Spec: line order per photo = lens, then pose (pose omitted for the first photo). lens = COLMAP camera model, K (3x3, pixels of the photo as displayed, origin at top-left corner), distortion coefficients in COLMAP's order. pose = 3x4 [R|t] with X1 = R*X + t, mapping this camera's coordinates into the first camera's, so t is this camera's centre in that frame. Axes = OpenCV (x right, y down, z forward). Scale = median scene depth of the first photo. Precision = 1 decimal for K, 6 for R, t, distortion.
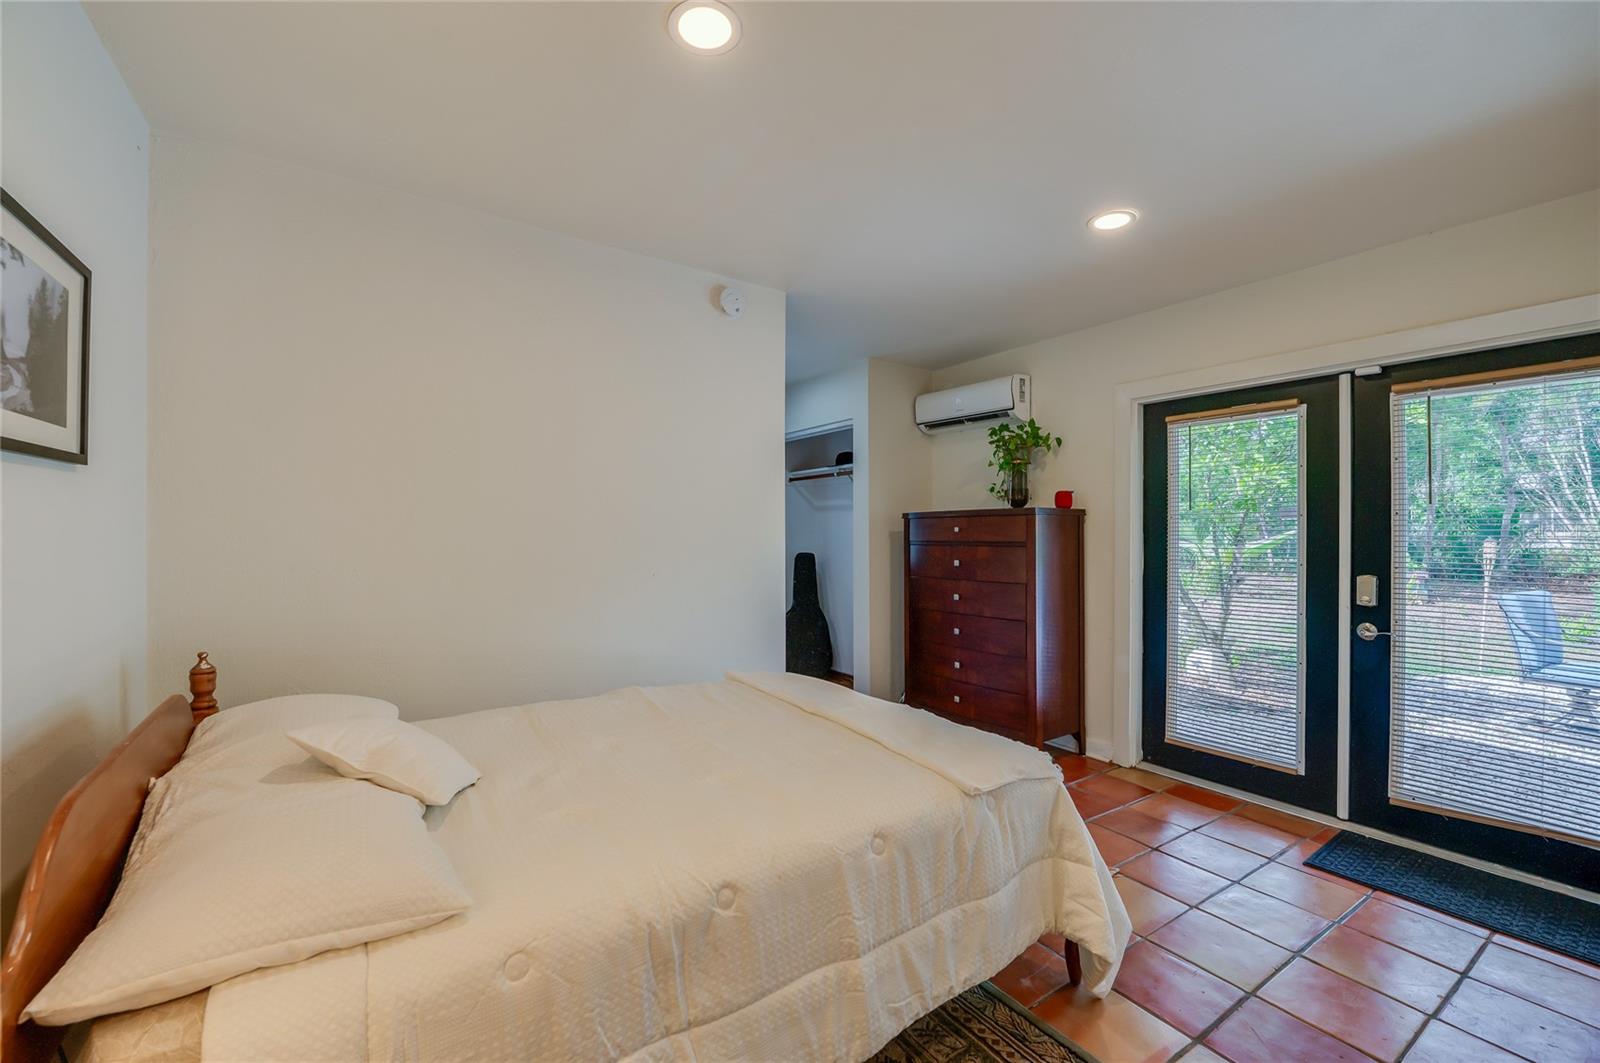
lens RADIAL K [[648.2, 0, 809.8], [0, 648.2, 532.6], [0, 0, 1]] dist [-0.012279, -0.000103]
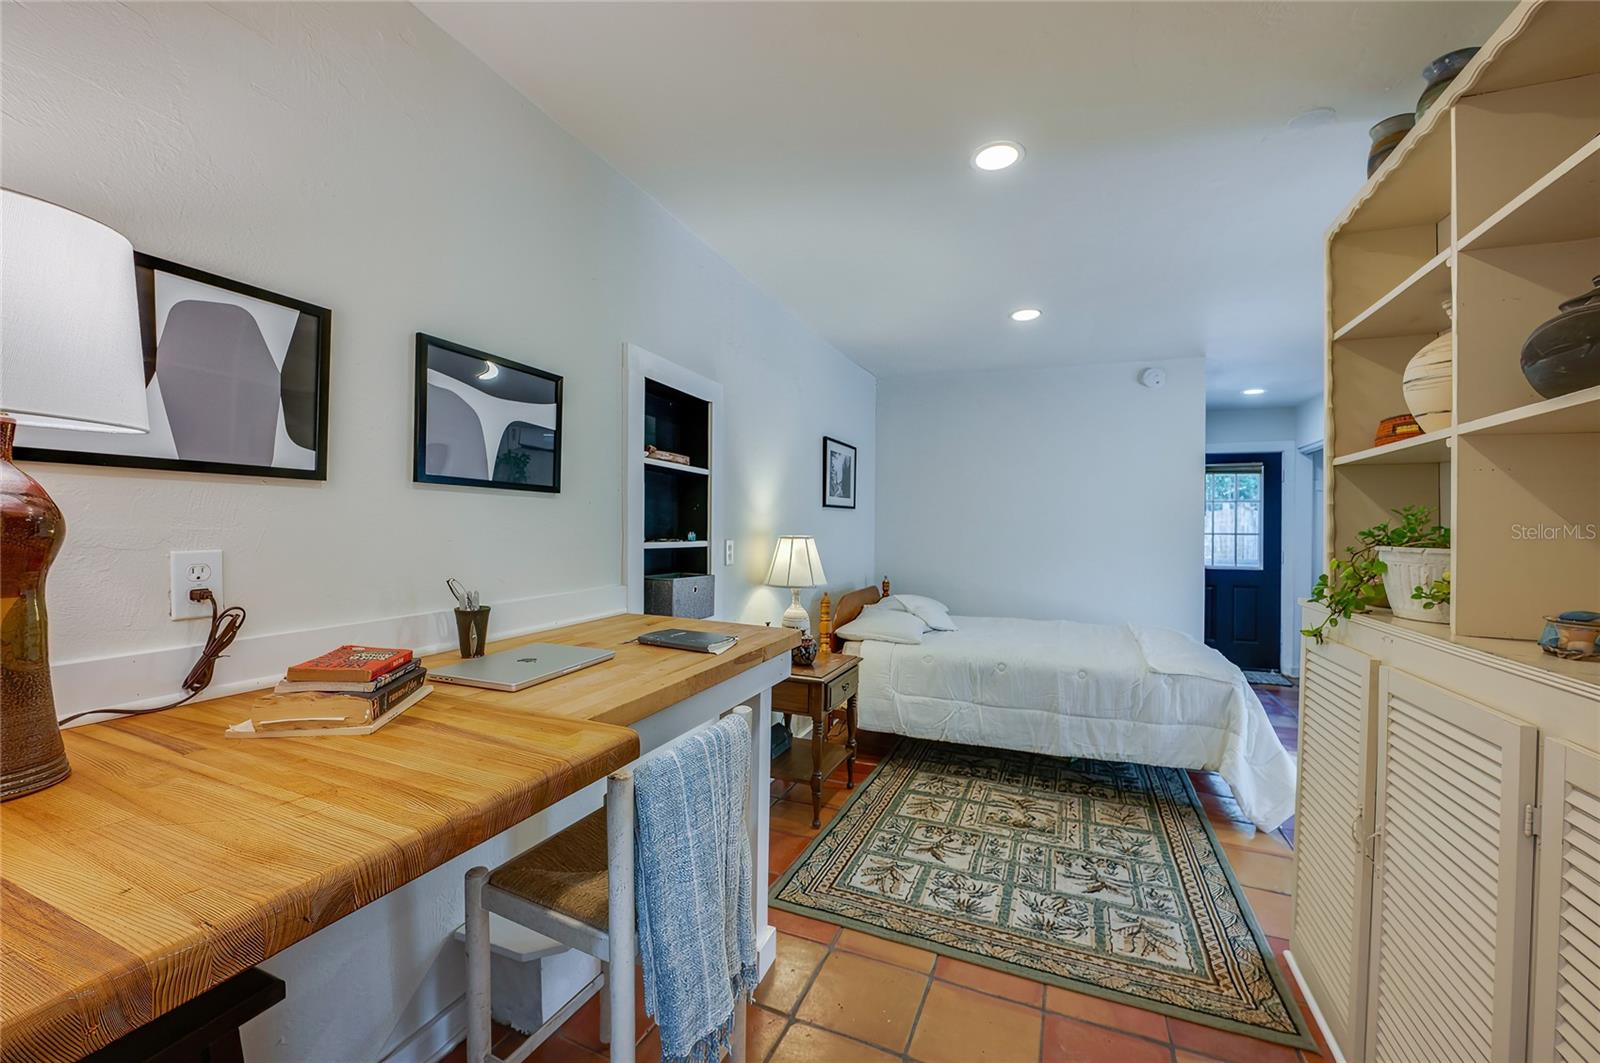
lens RADIAL K [[648.2, 0, 798.0], [0, 648.2, 532.3], [0, 0, 1]] dist [-0.012279, -0.000103]
pose [[0.547324, 0.006304, -0.836897, 1.410396], [-0.011742, 0.999931, -0.000147, 0.013164], [0.836839, 0.009907, 0.547360, -1.007342]]
